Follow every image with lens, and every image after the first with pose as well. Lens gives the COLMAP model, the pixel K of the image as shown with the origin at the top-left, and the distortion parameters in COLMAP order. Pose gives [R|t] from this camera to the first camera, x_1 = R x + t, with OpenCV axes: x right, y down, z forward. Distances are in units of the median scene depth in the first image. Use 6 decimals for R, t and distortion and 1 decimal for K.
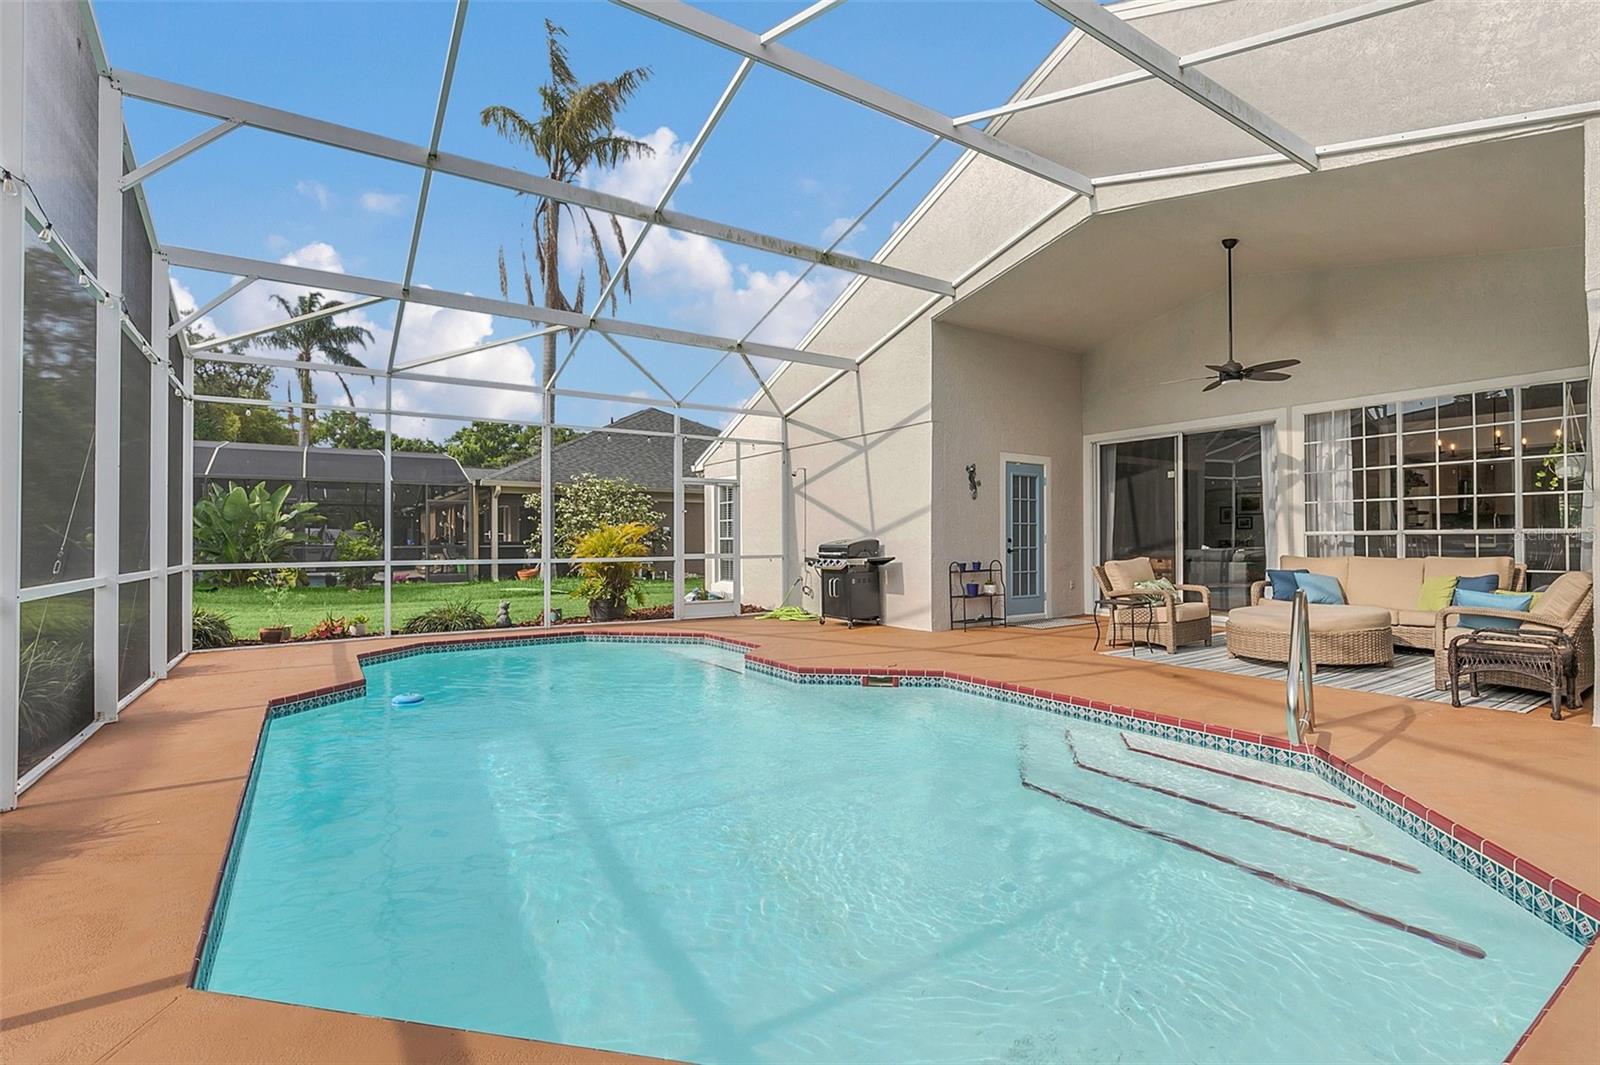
lens RADIAL K [[752.5, 0, 793.6], [0, 752.5, 535.0], [0, 0, 1]] dist [-0.005085, -0.000411]
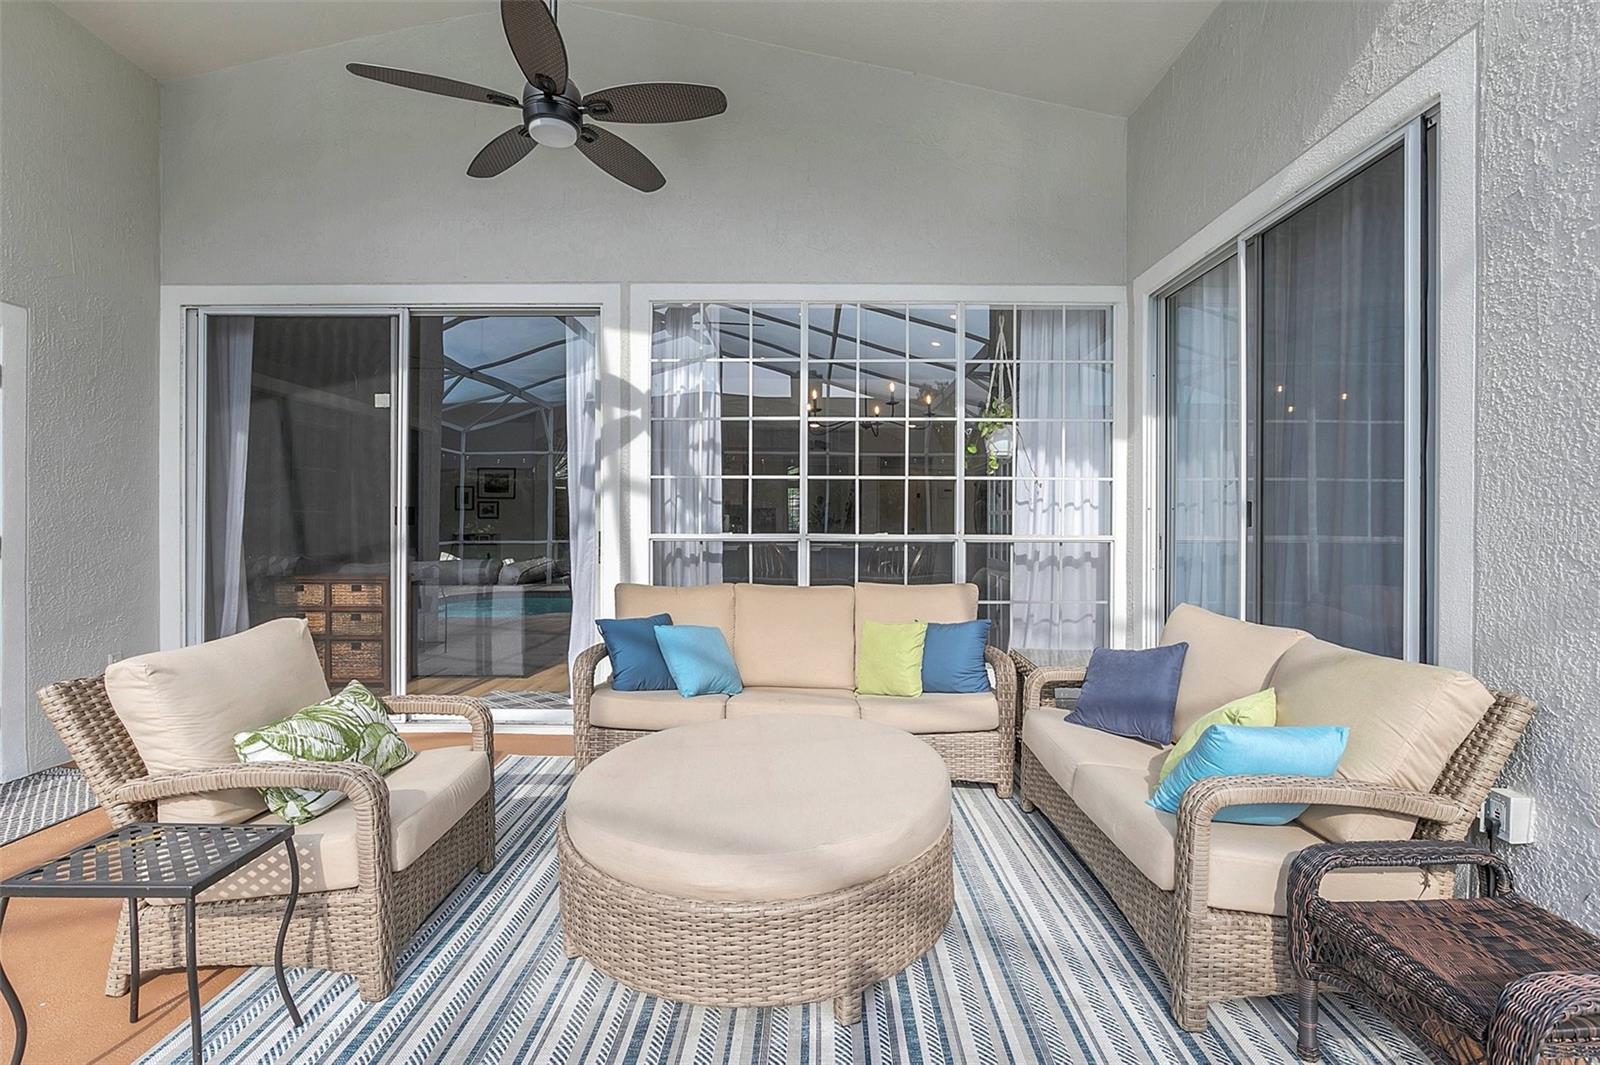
lens RADIAL K [[752.5, 0, 793.6], [0, 752.5, 535.0], [0, 0, 1]] dist [-0.005085, -0.000411]
pose [[0.569958, -0.002438, 0.821670, 0.278509], [-0.014898, 0.999801, 0.013301, -0.010145], [-0.821538, -0.019822, 0.569808, 0.550921]]
